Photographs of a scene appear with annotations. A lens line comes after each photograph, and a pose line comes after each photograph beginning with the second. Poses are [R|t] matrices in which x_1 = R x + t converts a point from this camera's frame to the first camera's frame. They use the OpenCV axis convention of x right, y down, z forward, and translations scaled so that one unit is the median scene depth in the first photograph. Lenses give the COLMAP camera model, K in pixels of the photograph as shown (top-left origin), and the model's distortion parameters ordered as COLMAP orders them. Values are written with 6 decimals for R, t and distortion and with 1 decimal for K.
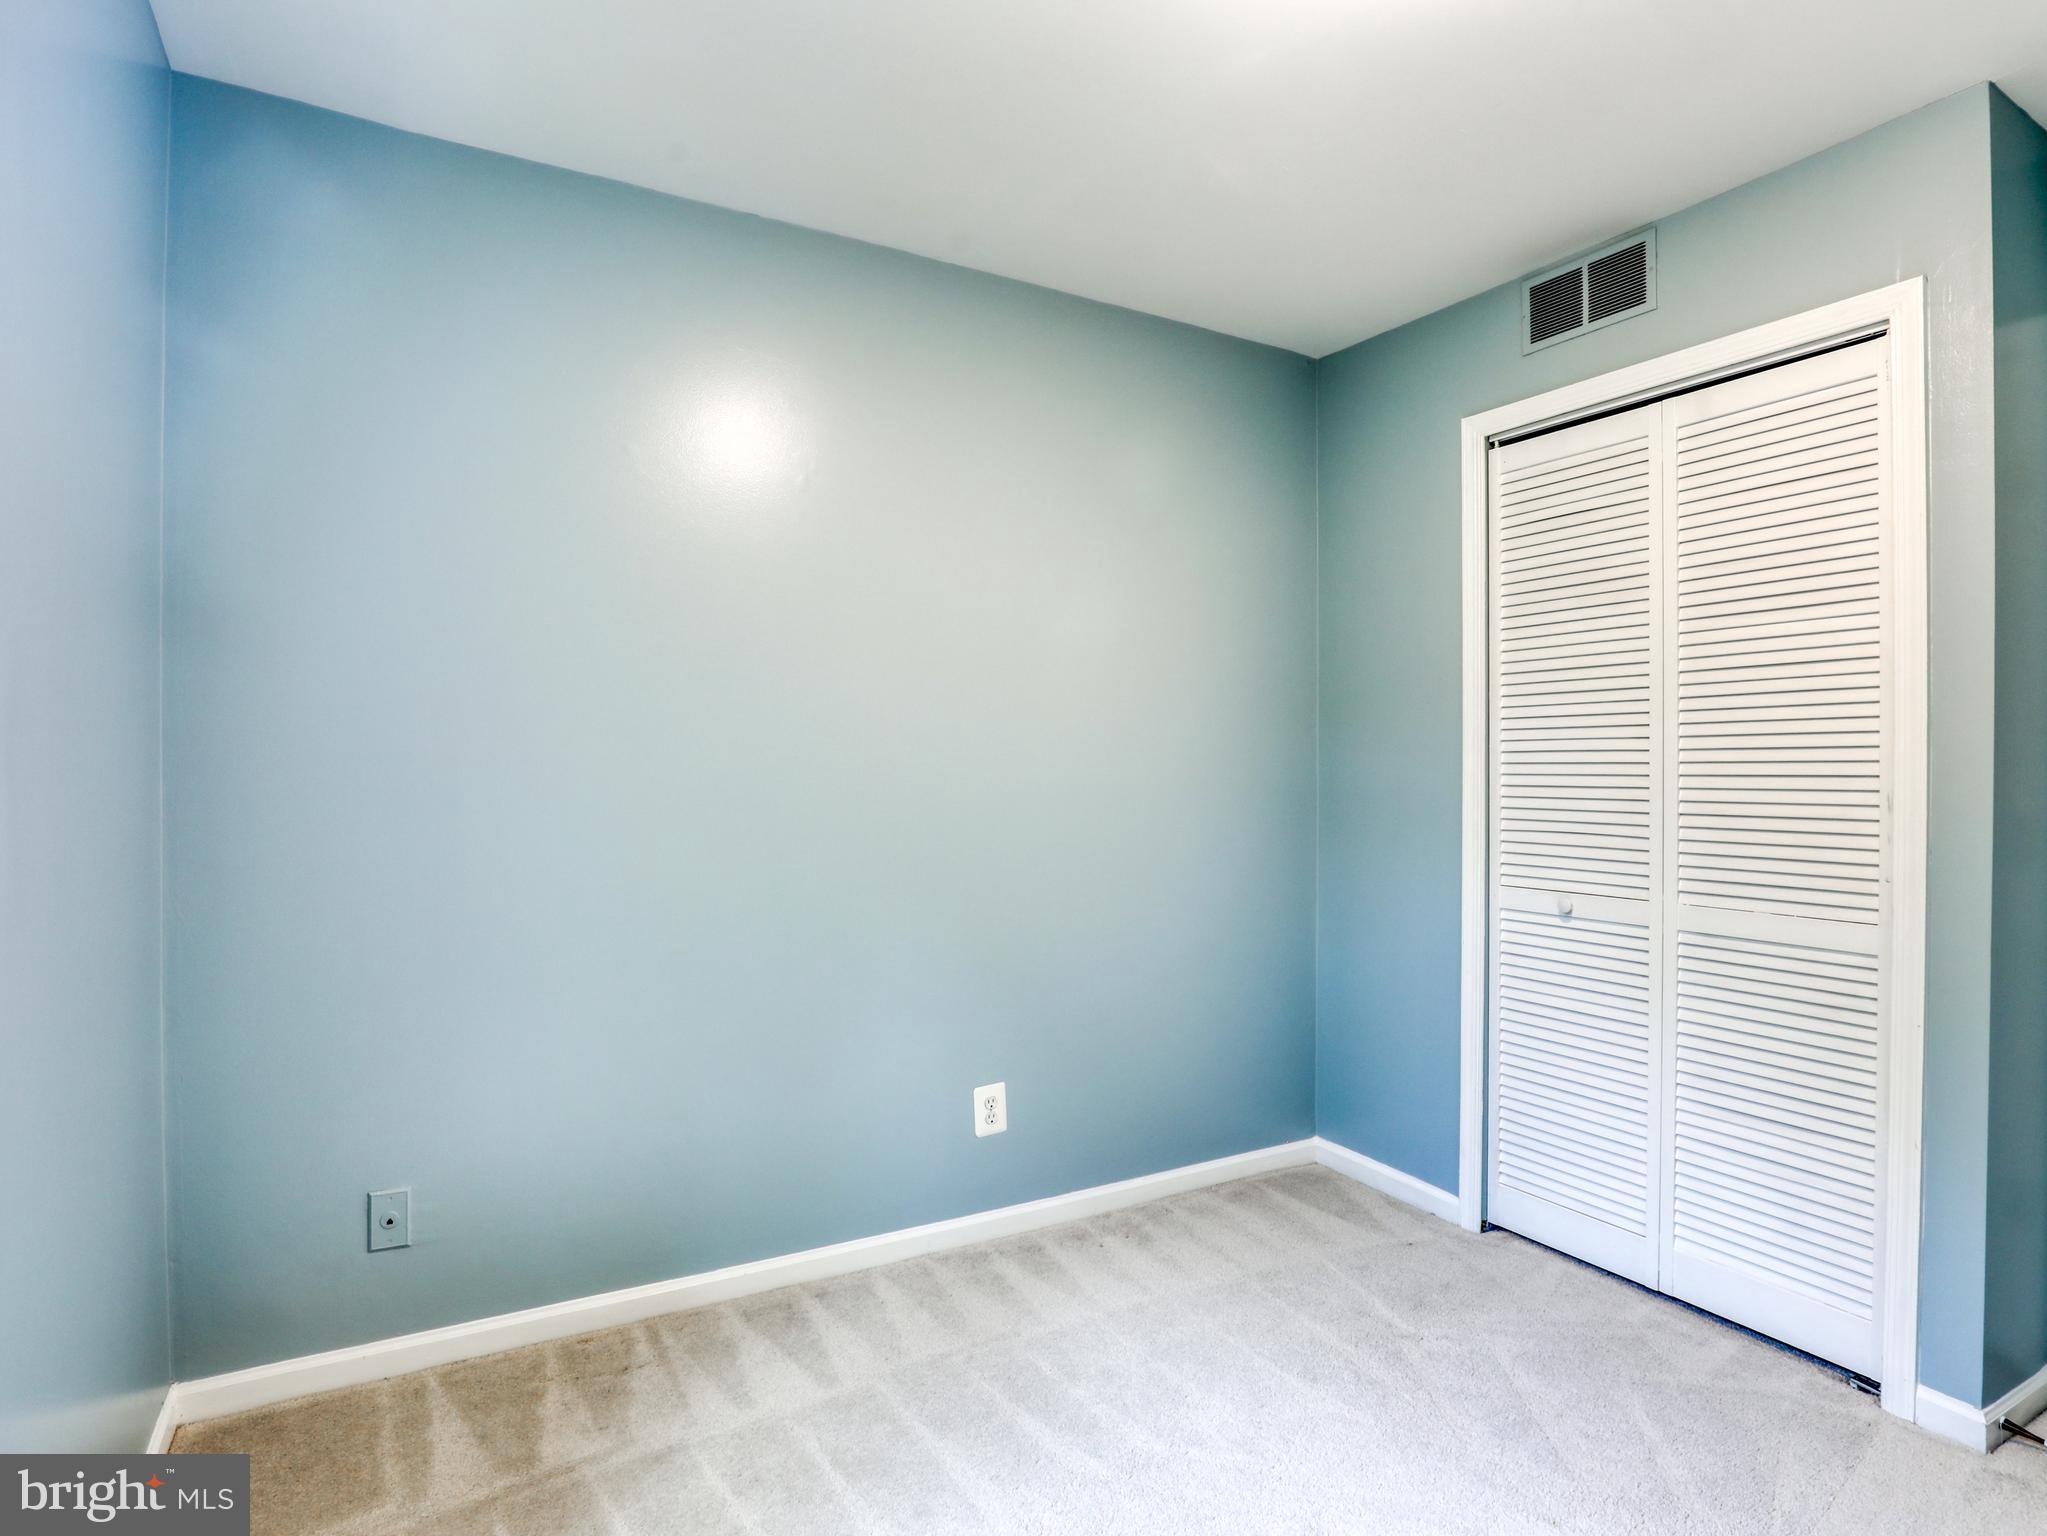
lens RADIAL K [[1063.9, 0, 1025.1], [0, 1063.9, 772.4], [0, 0, 1]] dist [-0.039806, 0.006450]
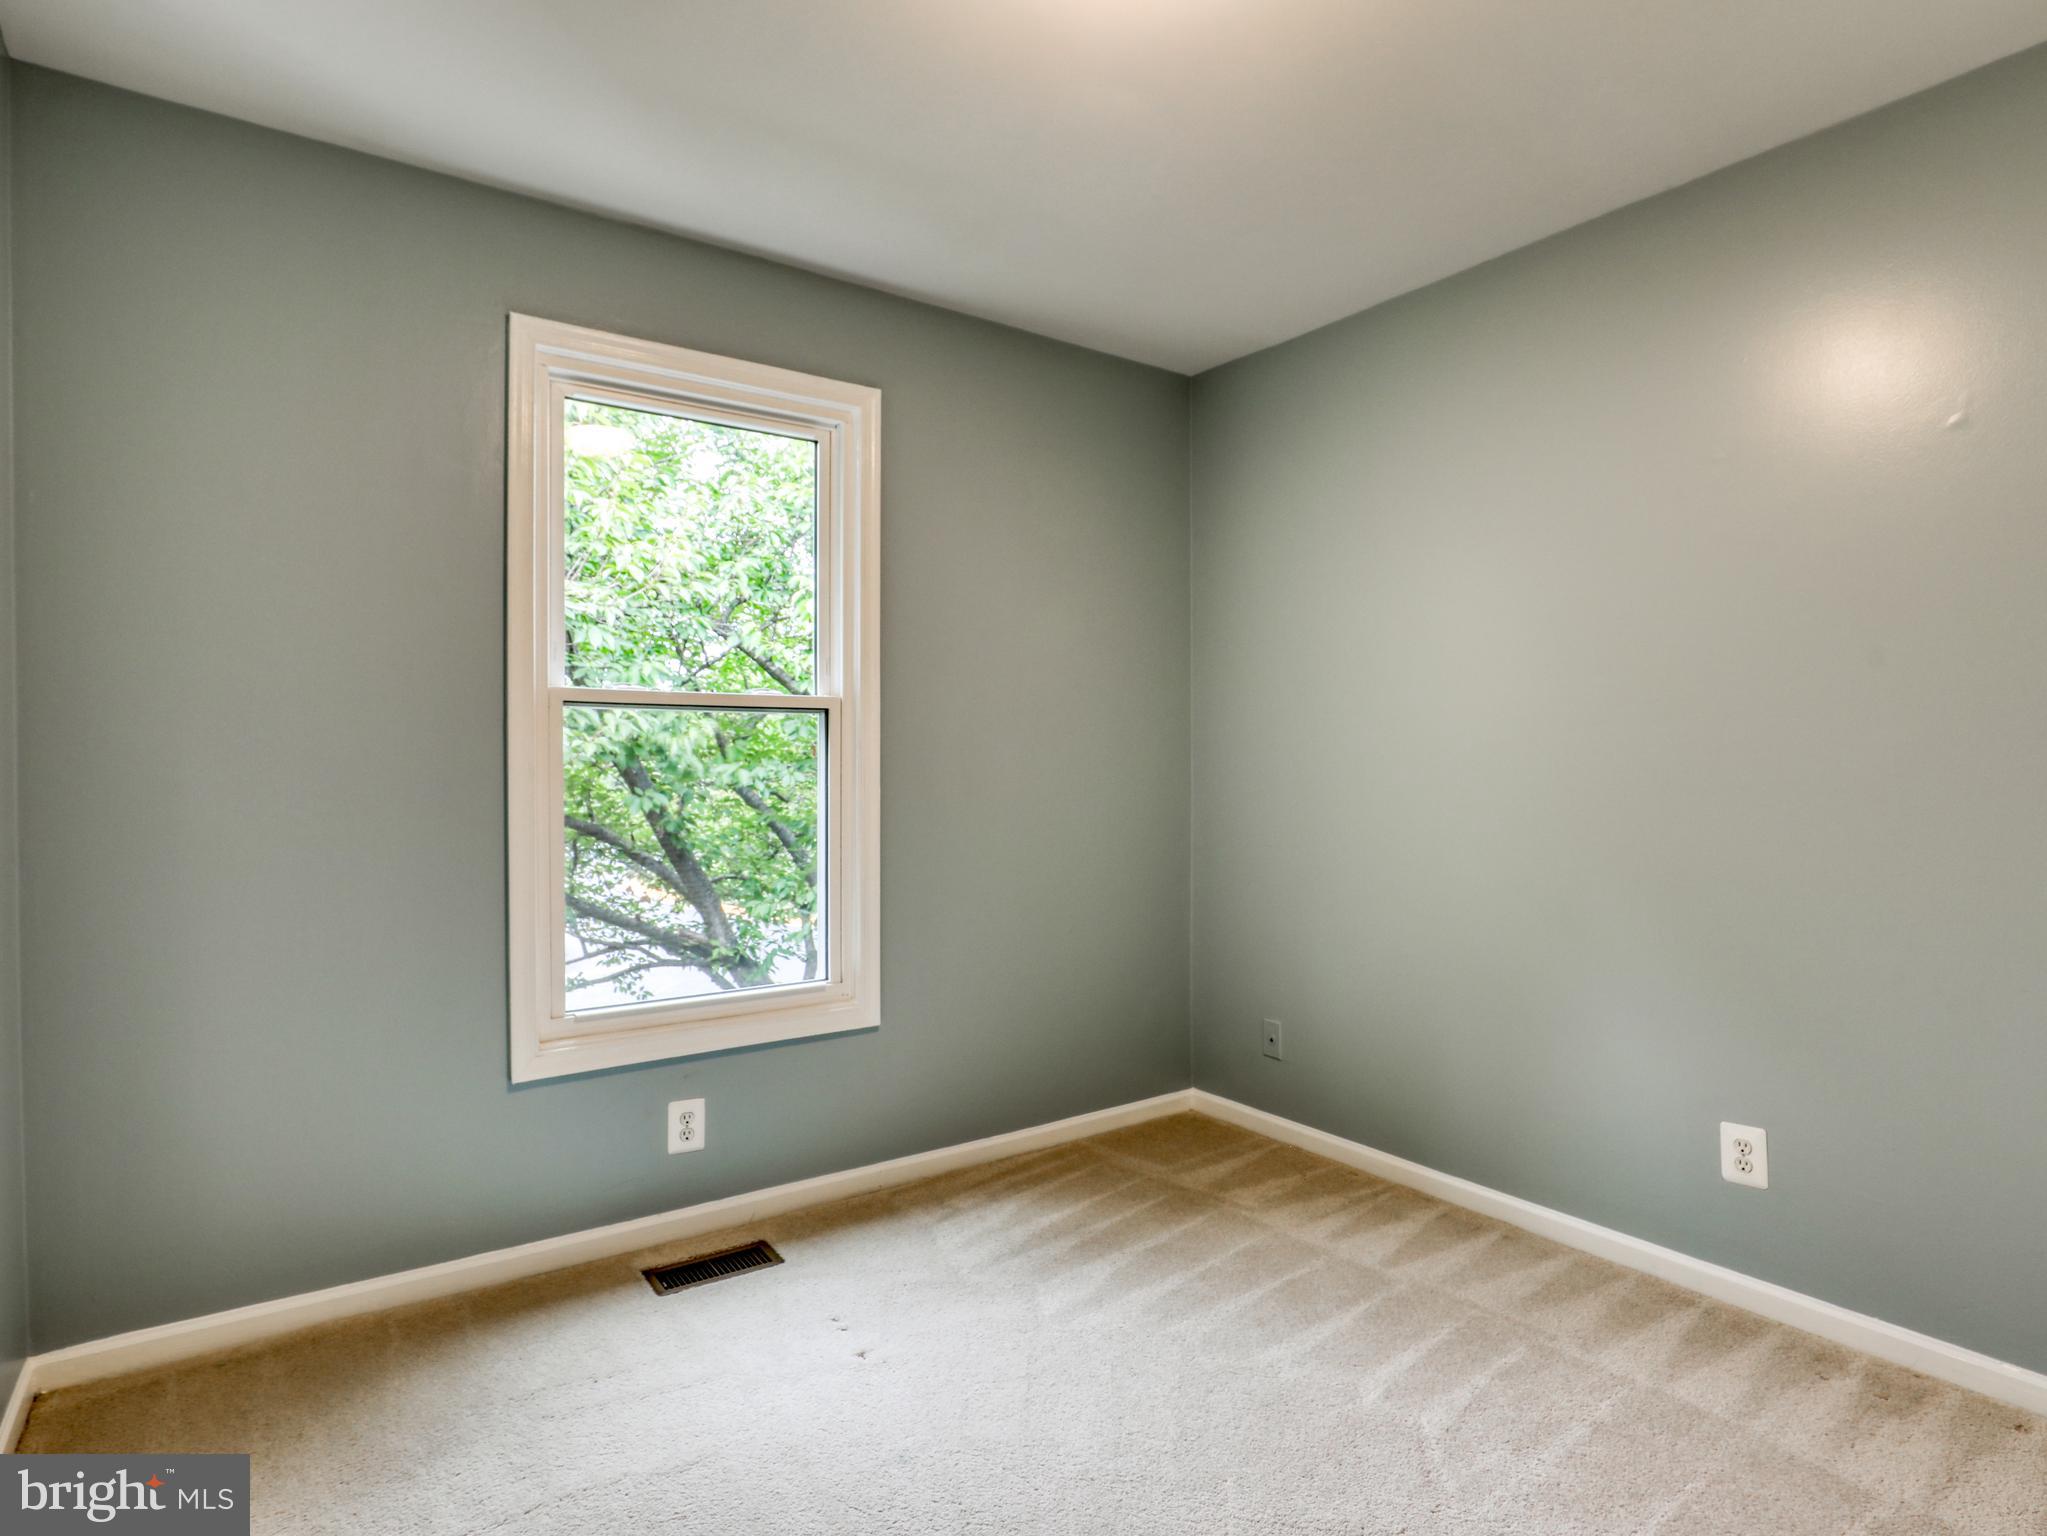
lens RADIAL K [[1063.9, 0, 1026.4], [0, 1063.9, 764.8], [0, 0, 1]] dist [-0.039806, 0.006450]
pose [[0.124374, 0.013776, -0.992140, 0.925607], [0.011426, 0.999817, 0.015315, -0.014541], [0.992170, -0.013241, 0.124194, 0.433788]]
